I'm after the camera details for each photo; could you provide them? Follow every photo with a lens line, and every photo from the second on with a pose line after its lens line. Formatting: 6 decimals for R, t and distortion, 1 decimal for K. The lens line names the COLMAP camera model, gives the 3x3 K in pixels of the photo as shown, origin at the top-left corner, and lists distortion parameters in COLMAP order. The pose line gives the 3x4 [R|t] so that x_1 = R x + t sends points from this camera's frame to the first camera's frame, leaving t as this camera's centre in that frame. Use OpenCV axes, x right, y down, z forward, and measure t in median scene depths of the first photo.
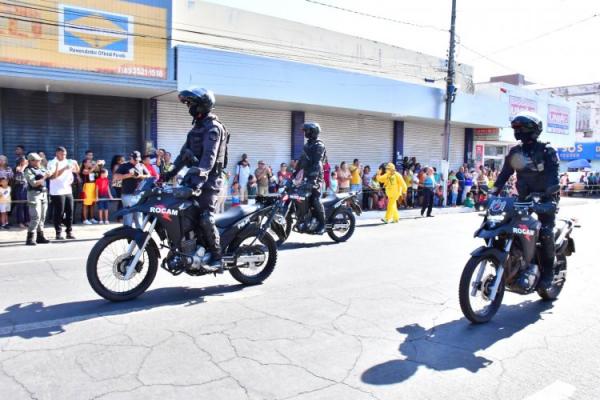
lens RADIAL K [[467.1, 0, 300.0], [0, 467.1, 200.0], [0, 0, 1]] dist [-0.150082, 0.115076]
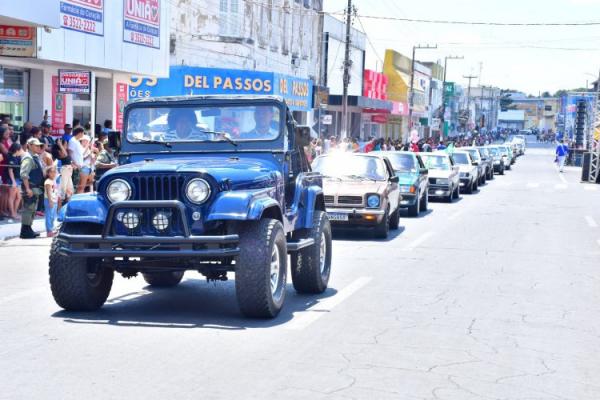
lens RADIAL K [[1253.7, 0, 300.0], [0, 1253.7, 200.0], [0, 0, 1]] dist [0.516520, 0.255145]
pose [[0.732950, -0.034867, 0.679389, -0.215970], [0.036927, 0.999252, 0.011444, -0.010734], [-0.679280, 0.016700, 0.733689, -0.004621]]
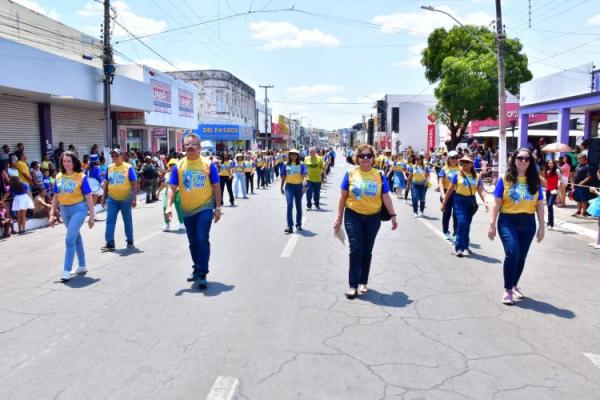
lens RADIAL K [[467.1, 0, 300.0], [0, 467.1, 200.0], [0, 0, 1]] dist [-0.150082, 0.115076]
pose [[0.646077, -0.113403, 0.754801, -0.129333], [0.081596, 0.993496, 0.079422, -0.025679], [-0.758898, 0.010276, 0.651129, 0.134154]]
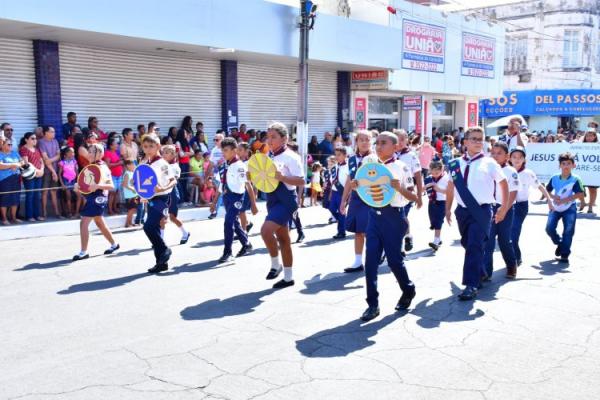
lens RADIAL K [[722.3, 0, 300.0], [0, 722.3, 200.0], [0, 0, 1]] dist [0.032955, 0.415556]
pose [[0.965843, -0.045638, 0.255077, 0.055492], [0.041820, 0.998917, 0.020373, -0.000128], [-0.255731, -0.009010, 0.966706, 0.041995]]
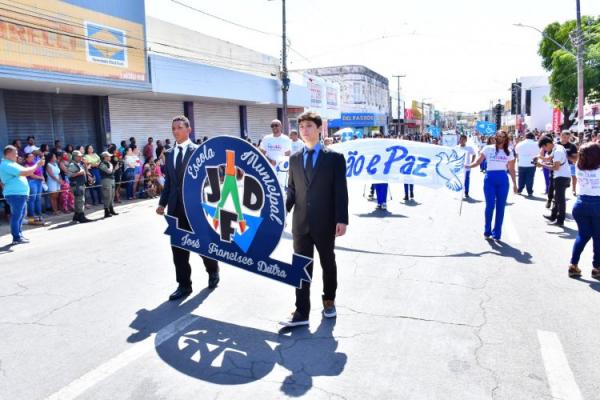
lens RADIAL K [[496.3, 0, 293.1], [0, 496.3, 199.6], [0, 0, 1]] dist [-0.112302, 0.080541]
pose [[0.834384, -0.119111, 0.538159, -0.459046], [0.092441, 0.992782, 0.076408, -0.009003], [-0.543376, -0.014006, 0.839373, -0.211960]]
